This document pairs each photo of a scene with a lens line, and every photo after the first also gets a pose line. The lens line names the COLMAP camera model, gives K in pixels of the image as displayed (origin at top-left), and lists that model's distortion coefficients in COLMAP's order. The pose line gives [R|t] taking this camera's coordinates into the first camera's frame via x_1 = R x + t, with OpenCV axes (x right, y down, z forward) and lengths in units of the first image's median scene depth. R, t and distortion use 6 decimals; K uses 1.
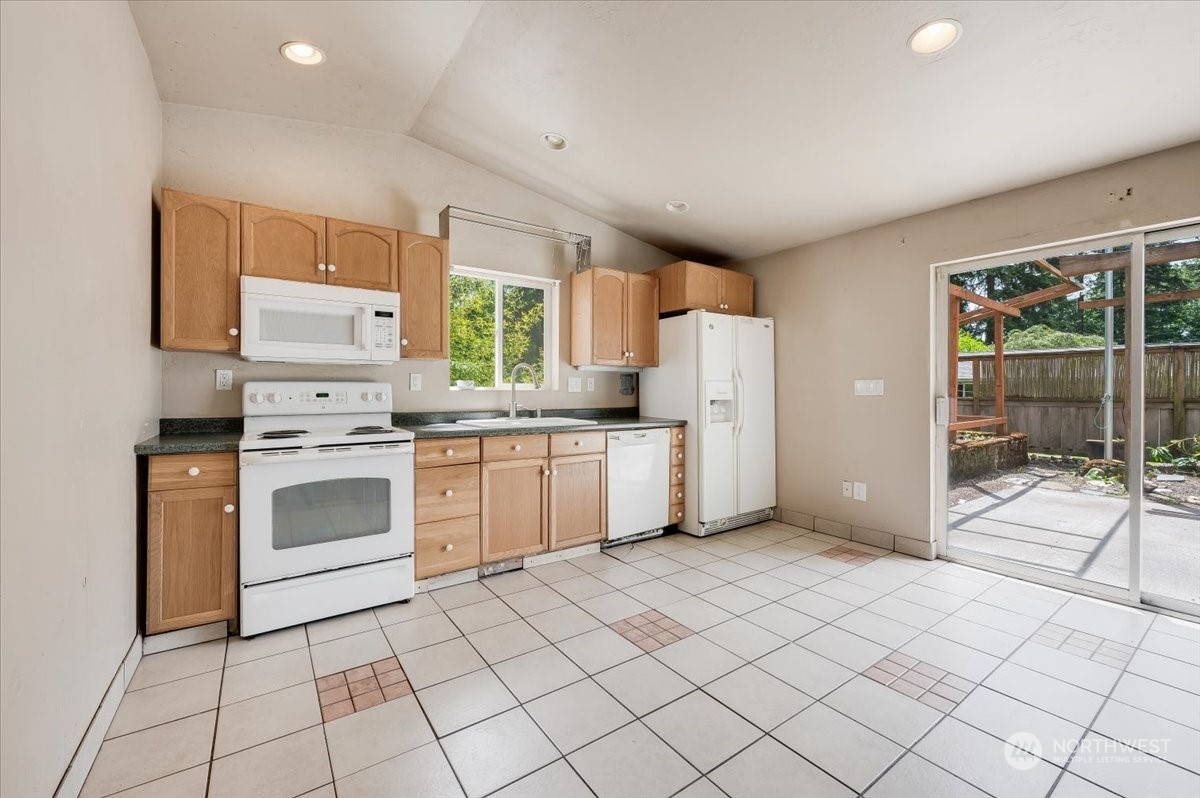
lens RADIAL K [[482.9, 0, 600.1], [0, 482.9, 388.5], [0, 0, 1]] dist [-0.001213, -0.000027]
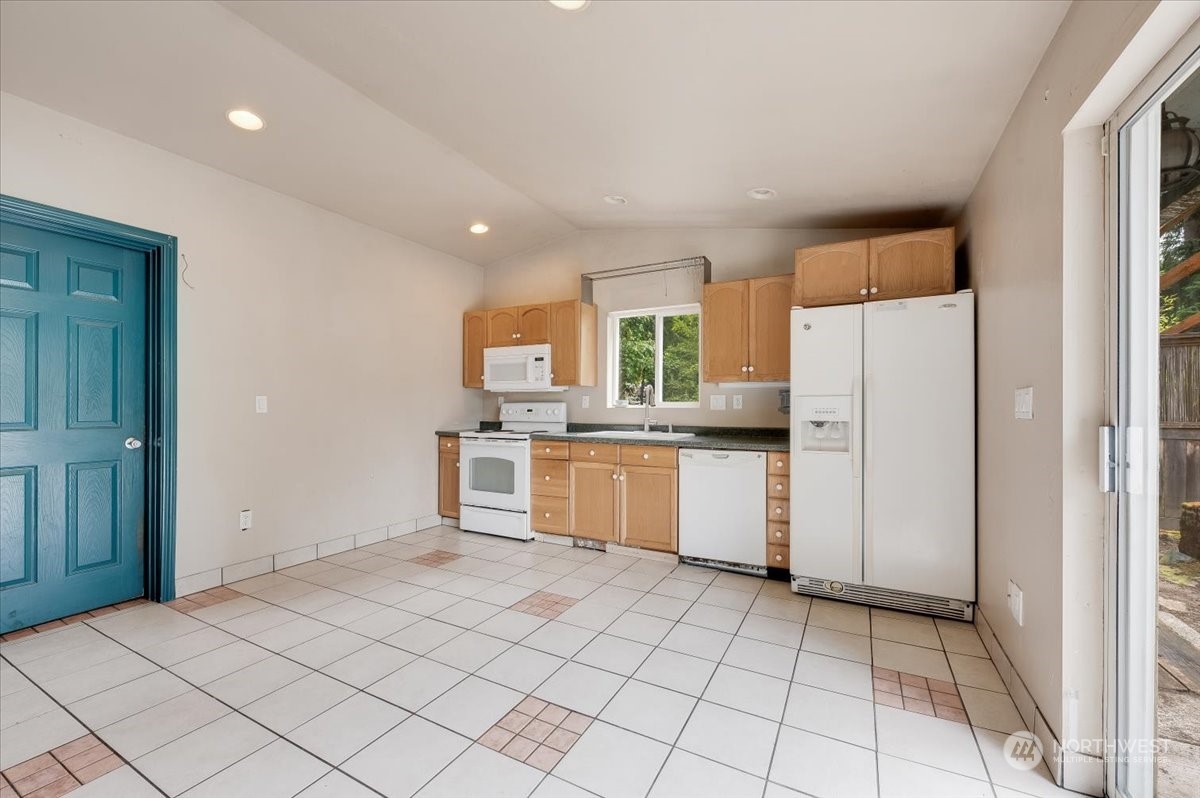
lens RADIAL K [[482.9, 0, 600.1], [0, 482.9, 388.5], [0, 0, 1]] dist [-0.001213, -0.000027]
pose [[0.454480, -0.030234, -0.890243, 1.002436], [0.002102, 0.999457, -0.032870, -0.005836], [0.890754, 0.013067, 0.454297, 0.441012]]
